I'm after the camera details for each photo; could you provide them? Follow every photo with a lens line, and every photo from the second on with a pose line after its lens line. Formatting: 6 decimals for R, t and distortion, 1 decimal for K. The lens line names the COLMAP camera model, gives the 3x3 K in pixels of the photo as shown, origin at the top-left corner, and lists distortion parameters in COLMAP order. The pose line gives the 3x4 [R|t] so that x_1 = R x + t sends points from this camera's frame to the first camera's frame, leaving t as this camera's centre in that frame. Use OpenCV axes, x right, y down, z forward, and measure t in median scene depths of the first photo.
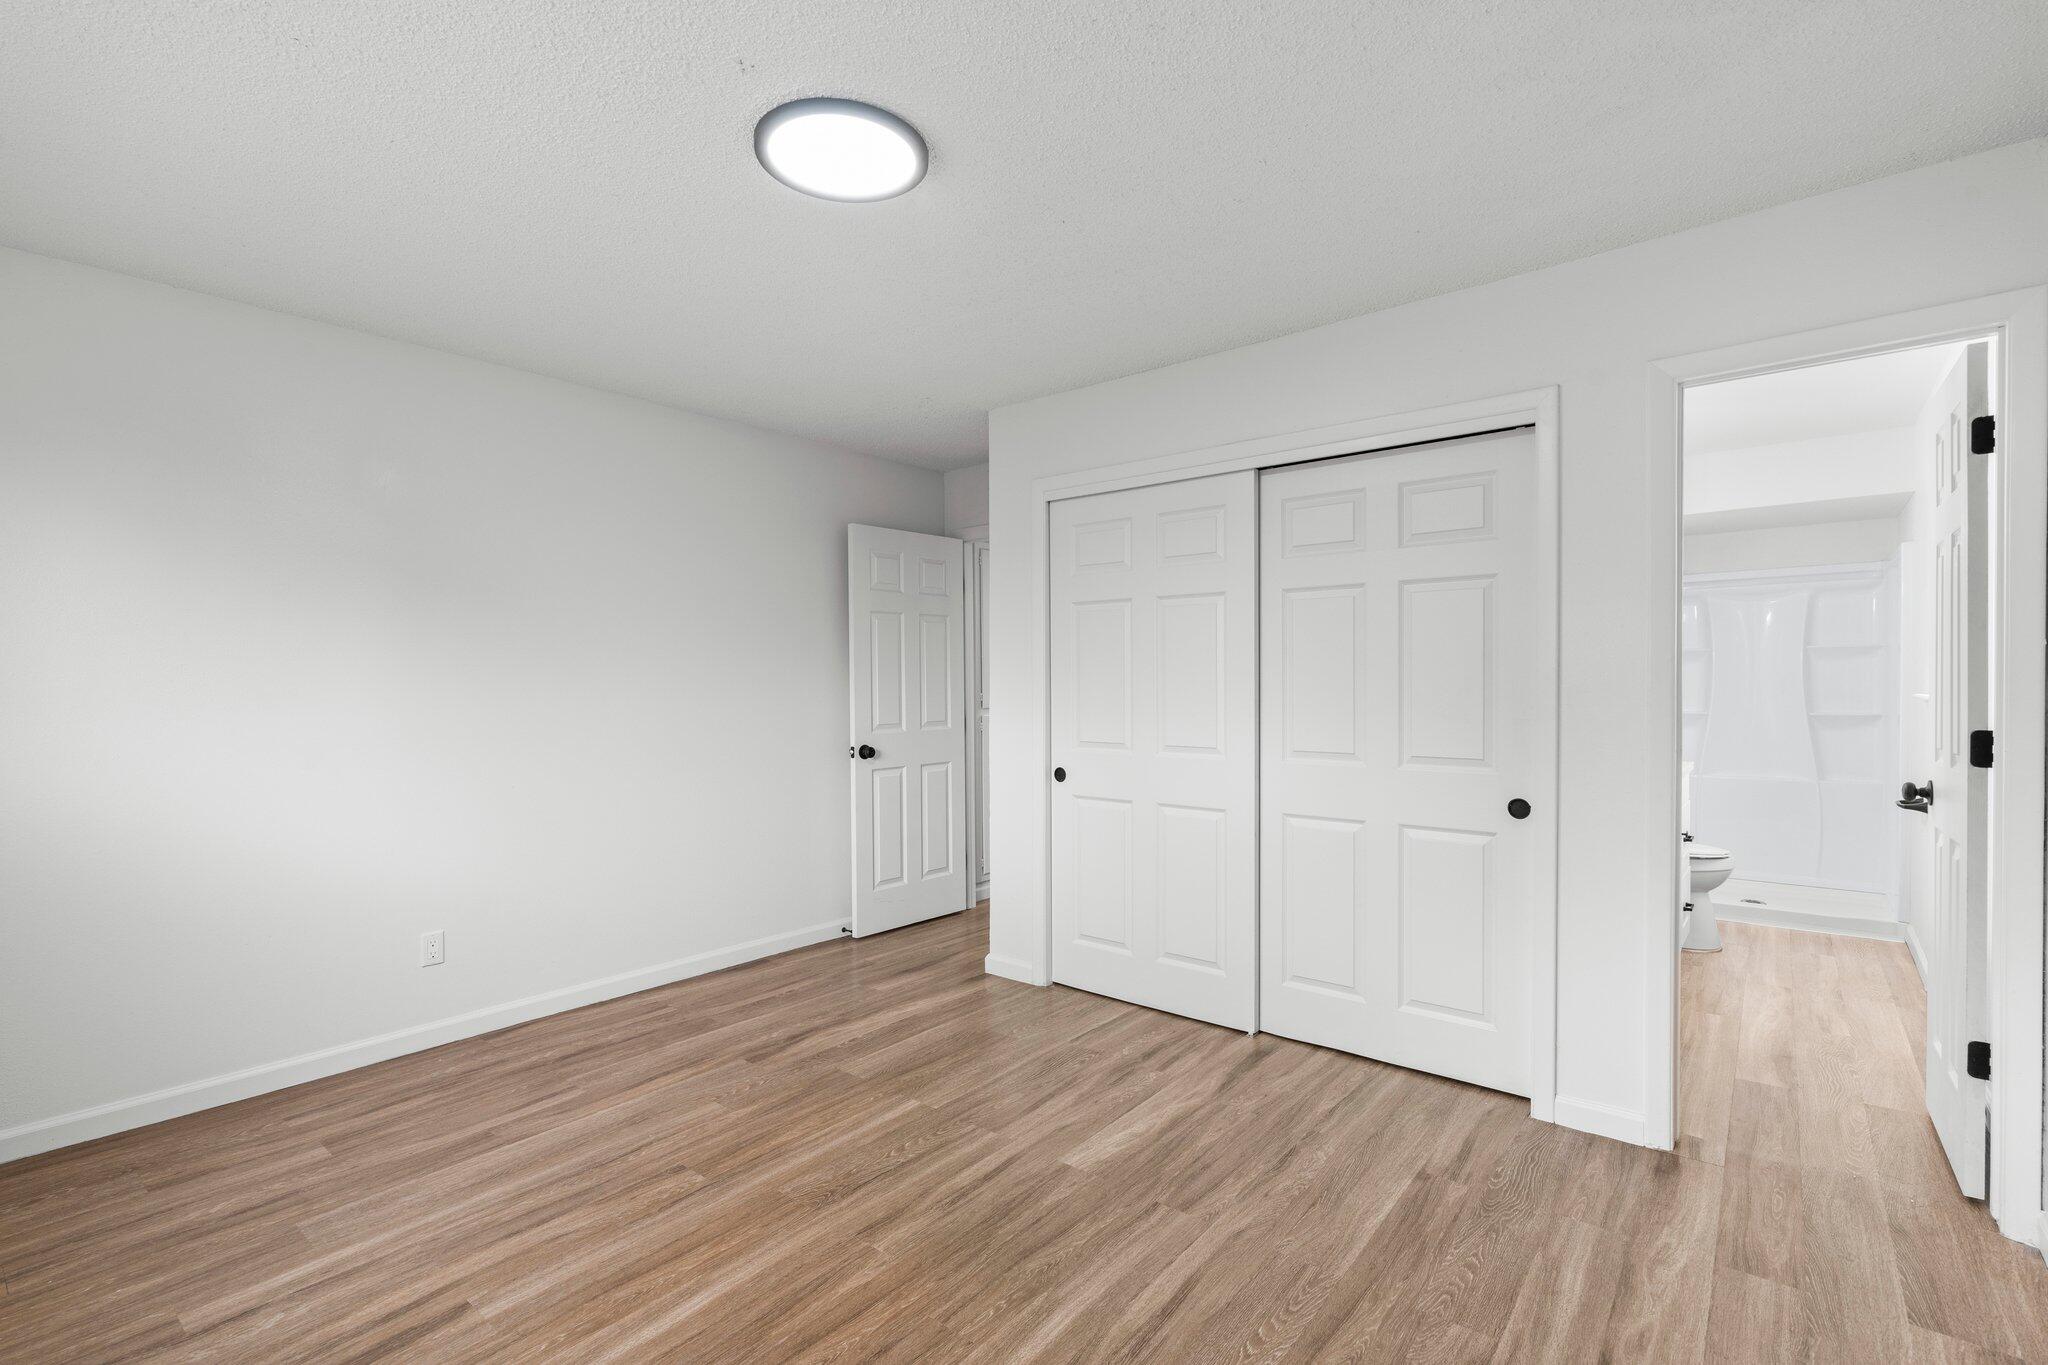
lens RADIAL K [[920.0, 0, 1023.7], [0, 920.0, 689.4], [0, 0, 1]] dist [-0.005080, 0.000992]
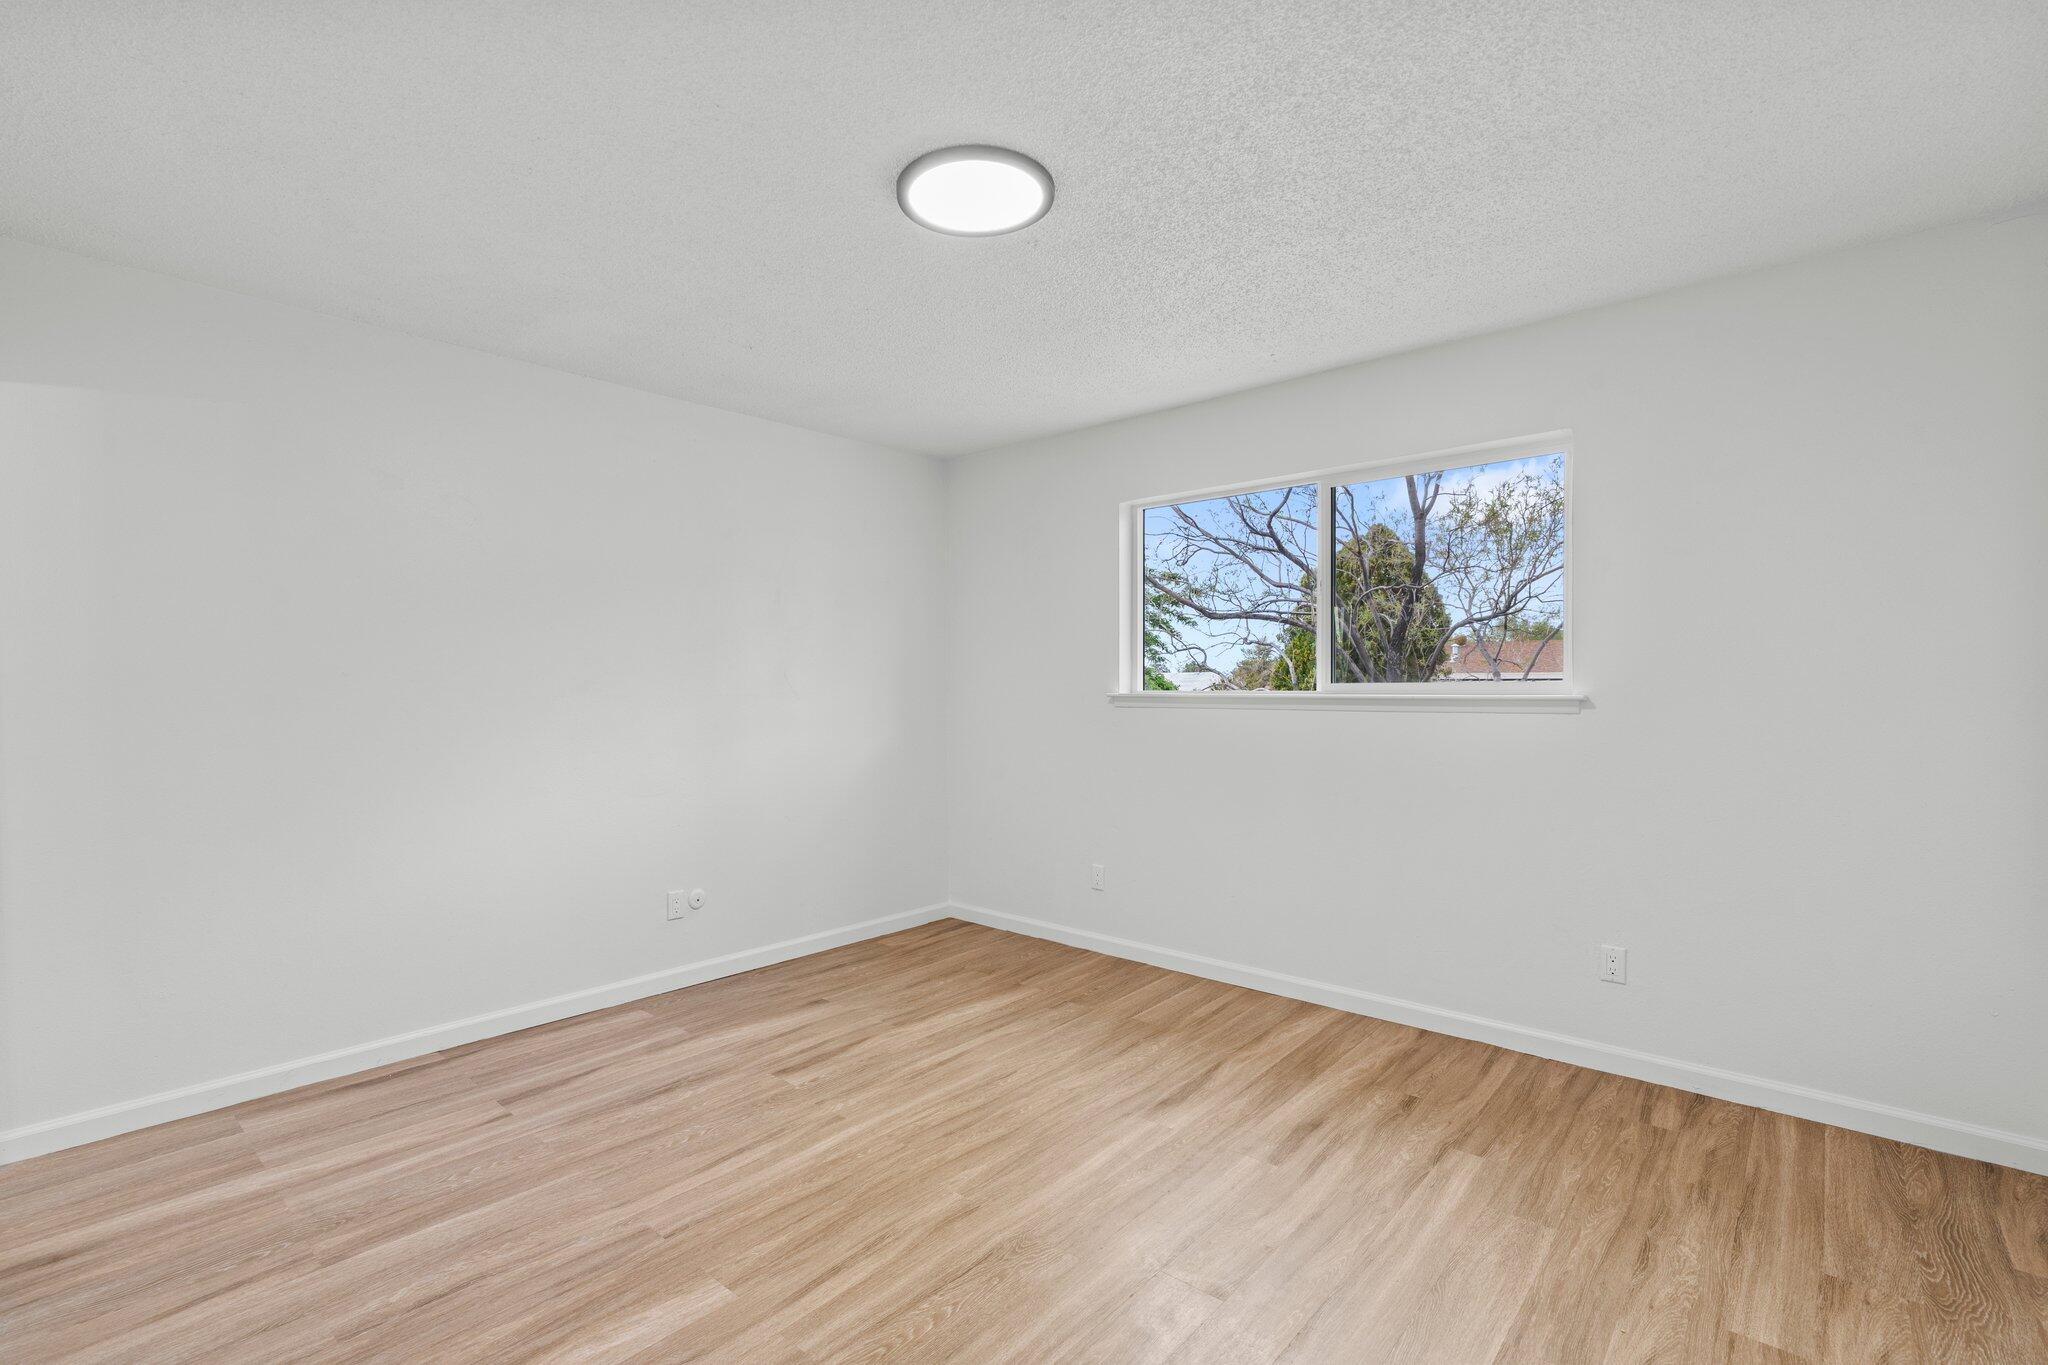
lens RADIAL K [[920.0, 0, 1023.8], [0, 920.0, 685.7], [0, 0, 1]] dist [-0.005080, 0.000992]
pose [[-0.999370, 0.009926, 0.034076, -0.263760], [0.009948, 0.999950, 0.000481, -0.001588], [-0.034069, 0.000820, -0.999419, 1.967717]]
